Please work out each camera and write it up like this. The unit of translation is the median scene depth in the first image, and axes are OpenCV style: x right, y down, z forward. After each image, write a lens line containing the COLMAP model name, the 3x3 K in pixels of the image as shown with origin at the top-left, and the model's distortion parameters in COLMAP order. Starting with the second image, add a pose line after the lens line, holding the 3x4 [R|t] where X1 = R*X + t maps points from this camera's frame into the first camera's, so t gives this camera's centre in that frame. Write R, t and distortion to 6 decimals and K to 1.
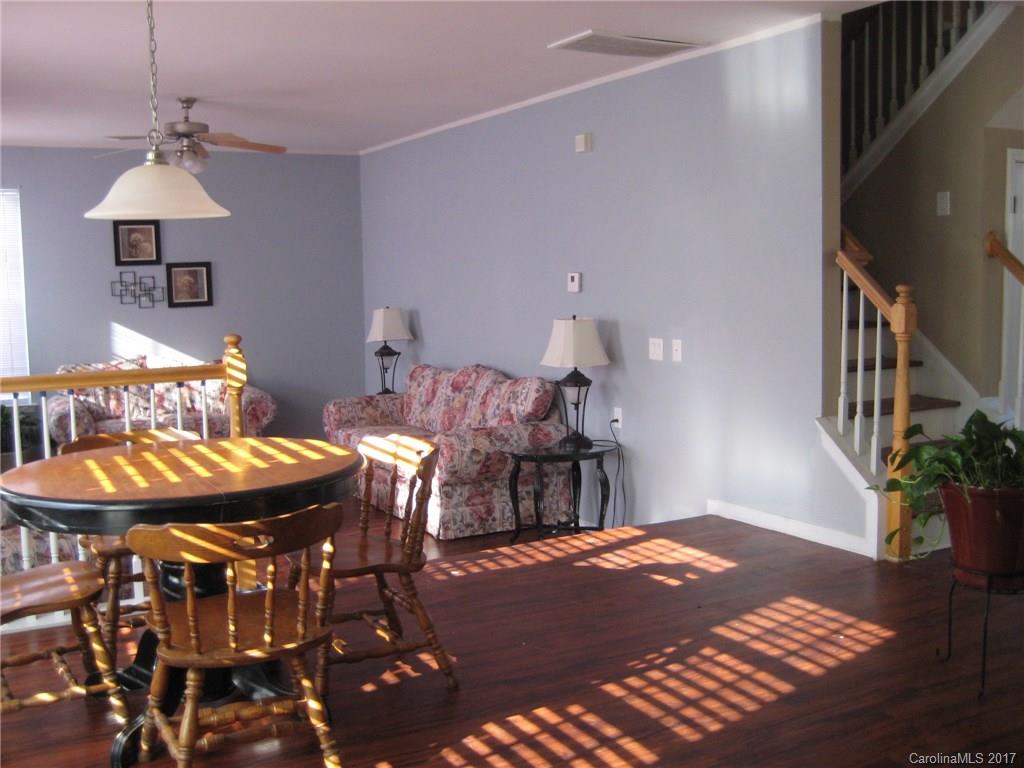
lens RADIAL K [[1066.5, 0, 506.8], [0, 1066.5, 381.7], [0, 0, 1]] dist [-0.158707, 0.226335]
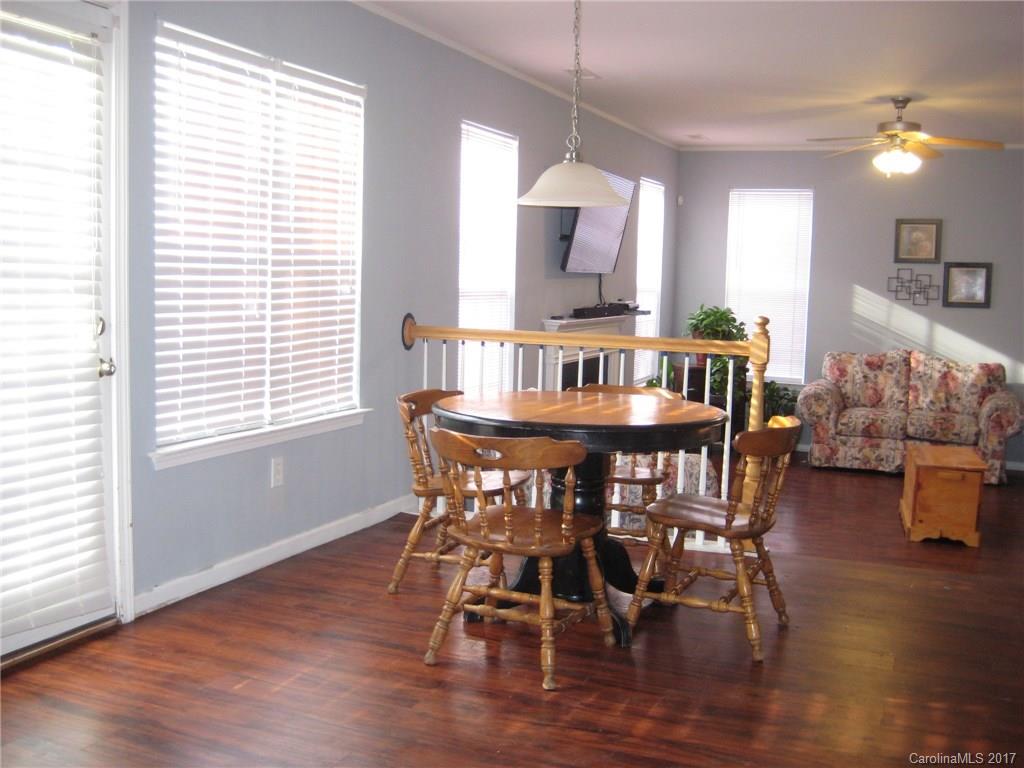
lens RADIAL K [[1066.5, 0, 506.8], [0, 1066.5, 381.7], [0, 0, 1]] dist [-0.158707, 0.226335]
pose [[0.623649, 0.113557, -0.773413, 0.232234], [-0.117156, 0.991795, 0.051152, -0.001543], [0.772876, 0.058709, 0.631836, 0.058781]]
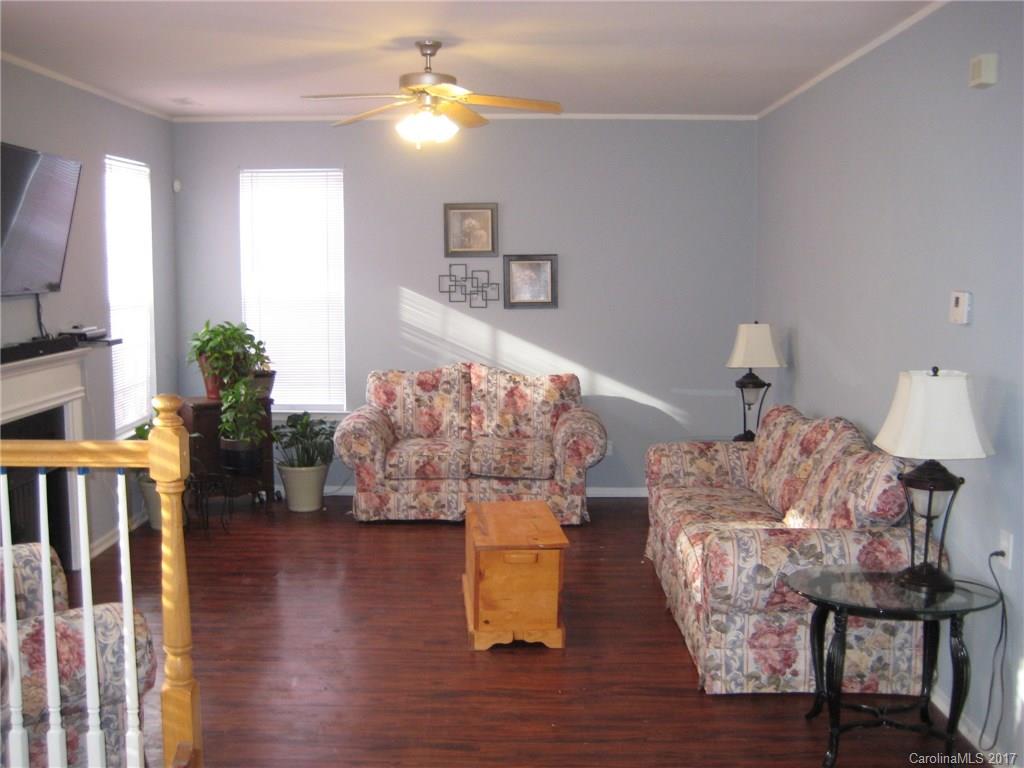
lens RADIAL K [[1066.5, 0, 506.8], [0, 1066.5, 381.7], [0, 0, 1]] dist [-0.158707, 0.226335]
pose [[0.872039, 0.071254, -0.484221, 0.108392], [-0.064357, 0.997449, 0.030876, -0.045093], [0.485186, 0.004238, 0.874401, 0.306768]]
